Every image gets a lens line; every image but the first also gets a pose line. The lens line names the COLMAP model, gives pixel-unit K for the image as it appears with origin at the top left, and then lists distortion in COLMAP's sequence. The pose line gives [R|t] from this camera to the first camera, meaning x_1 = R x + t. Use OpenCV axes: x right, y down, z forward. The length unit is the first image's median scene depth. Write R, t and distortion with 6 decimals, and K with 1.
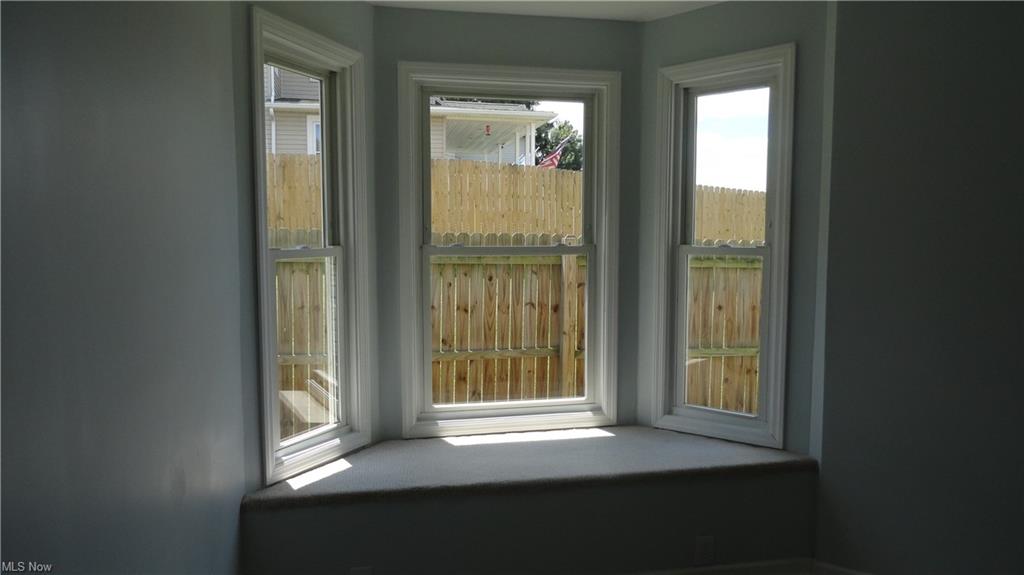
lens RADIAL K [[704.8, 0, 516.6], [0, 704.8, 288.0], [0, 0, 1]] dist [-0.005543, 0.007580]
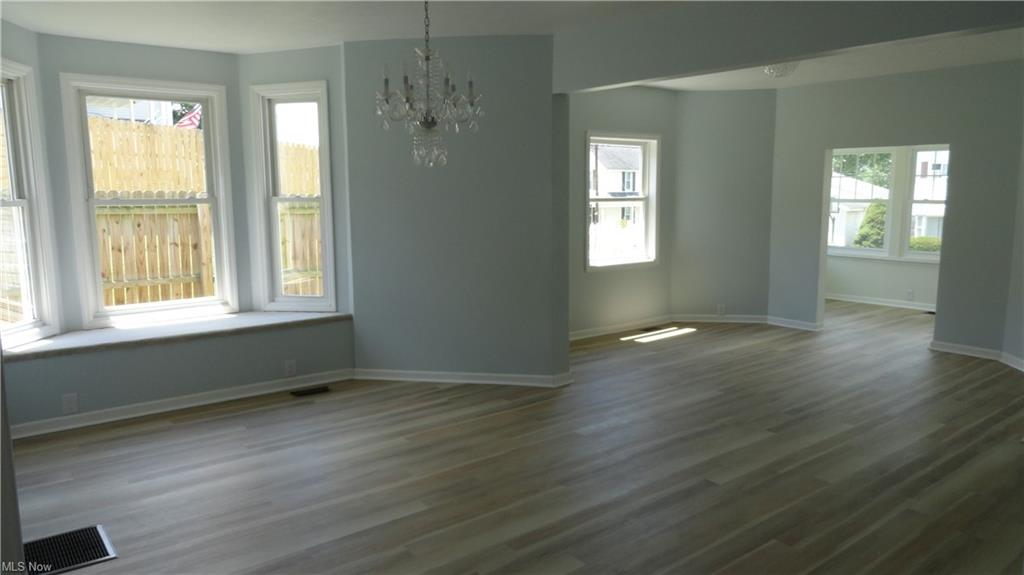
lens RADIAL K [[704.8, 0, 514.1], [0, 704.8, 287.3], [0, 0, 1]] dist [-0.005543, 0.007580]
pose [[0.893594, -0.068015, 0.443693, -0.003225], [0.042074, 0.996793, 0.068065, 0.057855], [-0.446900, -0.042155, 0.893590, -0.678240]]
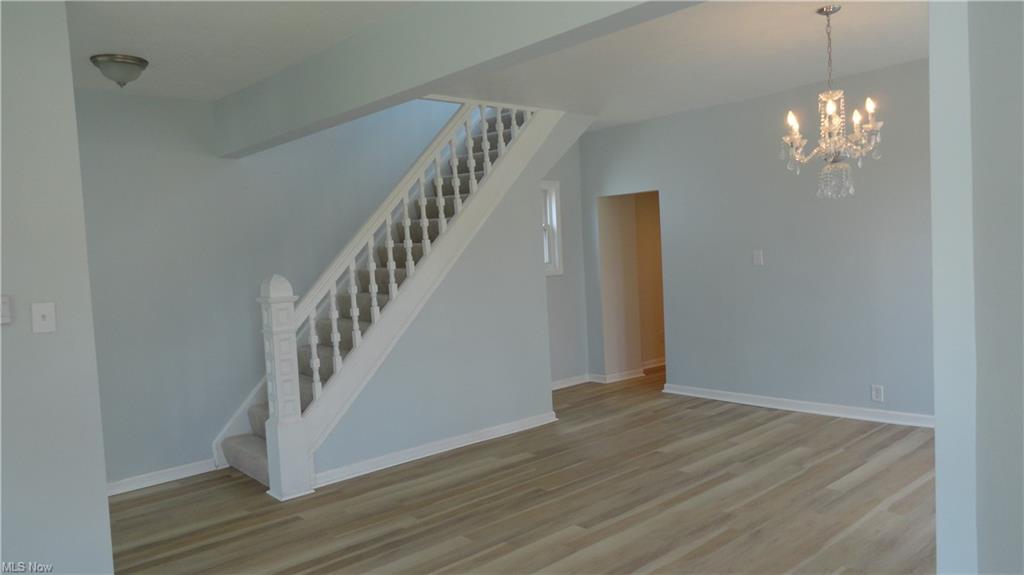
lens RADIAL K [[704.8, 0, 517.1], [0, 704.8, 284.6], [0, 0, 1]] dist [-0.005543, 0.007580]
pose [[-0.864265, 0.069181, -0.498256, 1.212455], [0.014088, 0.993438, 0.113499, -0.037953], [0.502839, 0.091074, -0.859569, 0.843157]]
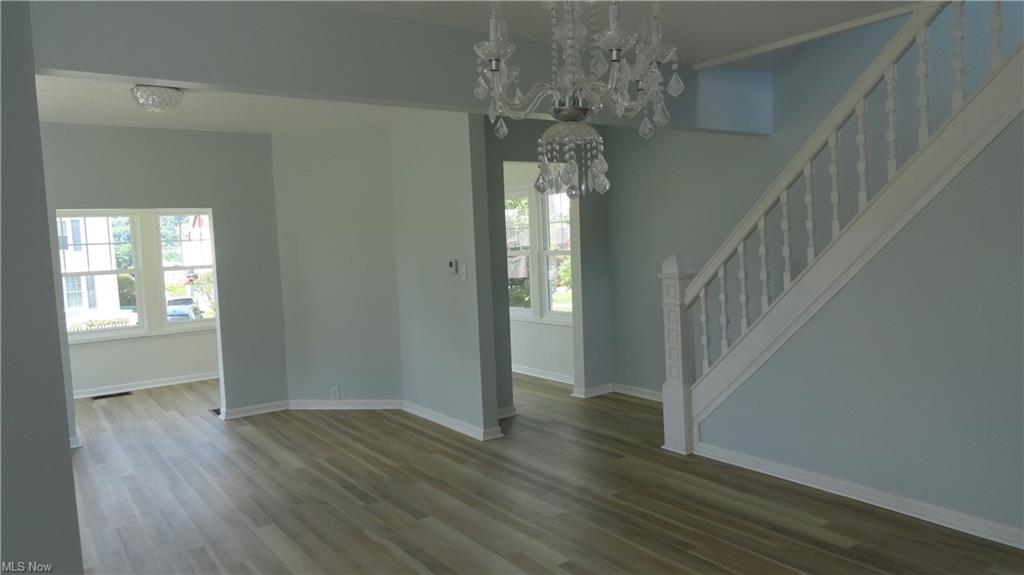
lens RADIAL K [[704.8, 0, 516.1], [0, 704.8, 282.0], [0, 0, 1]] dist [-0.005543, 0.007580]
pose [[-0.411897, -0.047184, 0.910008, -0.111397], [0.111406, 0.988559, 0.101683, -0.044740], [-0.904394, 0.143263, -0.401928, 0.442001]]
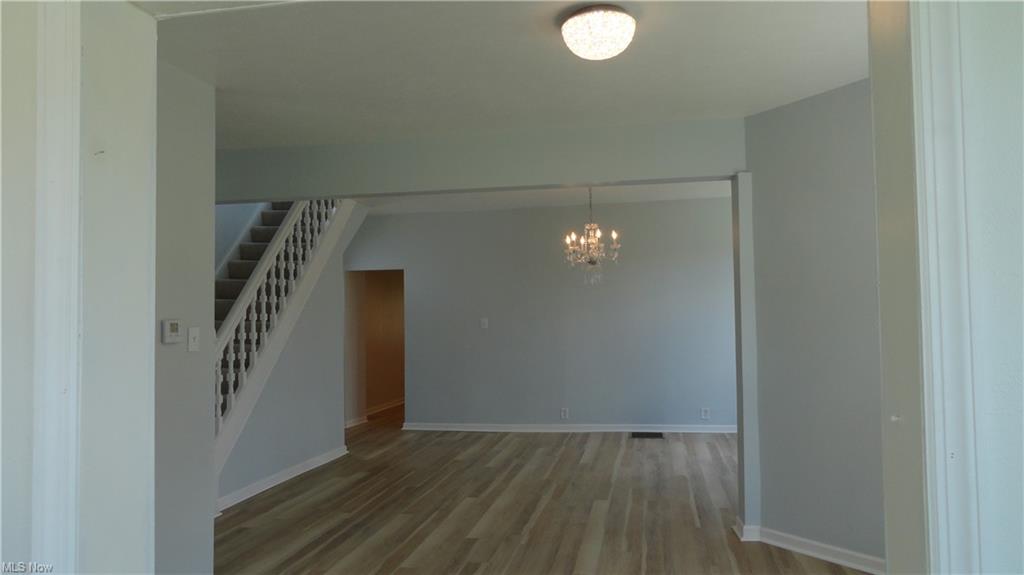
lens RADIAL K [[704.8, 0, 520.0], [0, 704.8, 288.7], [0, 0, 1]] dist [-0.005543, 0.007580]
pose [[-0.379548, -0.028617, -0.924729, 1.976198], [-0.055786, 0.998411, -0.008000, -0.006936], [0.923489, 0.048550, -0.380541, 0.686224]]
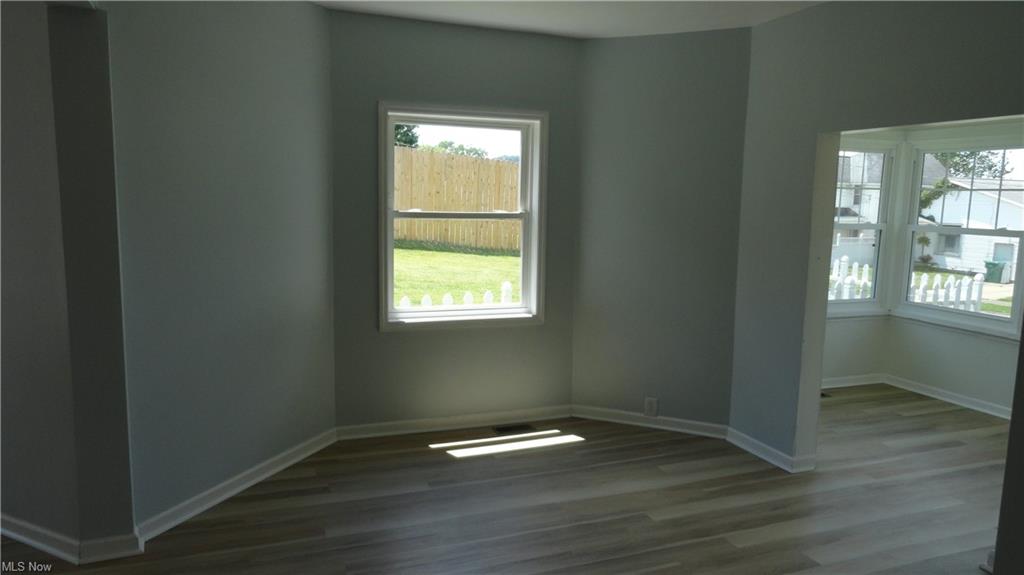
lens RADIAL K [[704.8, 0, 509.2], [0, 704.8, 286.9], [0, 0, 1]] dist [-0.005543, 0.007580]
pose [[0.985864, -0.001095, 0.167544, 1.049615], [-0.007528, 0.998679, 0.050826, 0.019488], [-0.167379, -0.051369, 0.984554, -0.243094]]
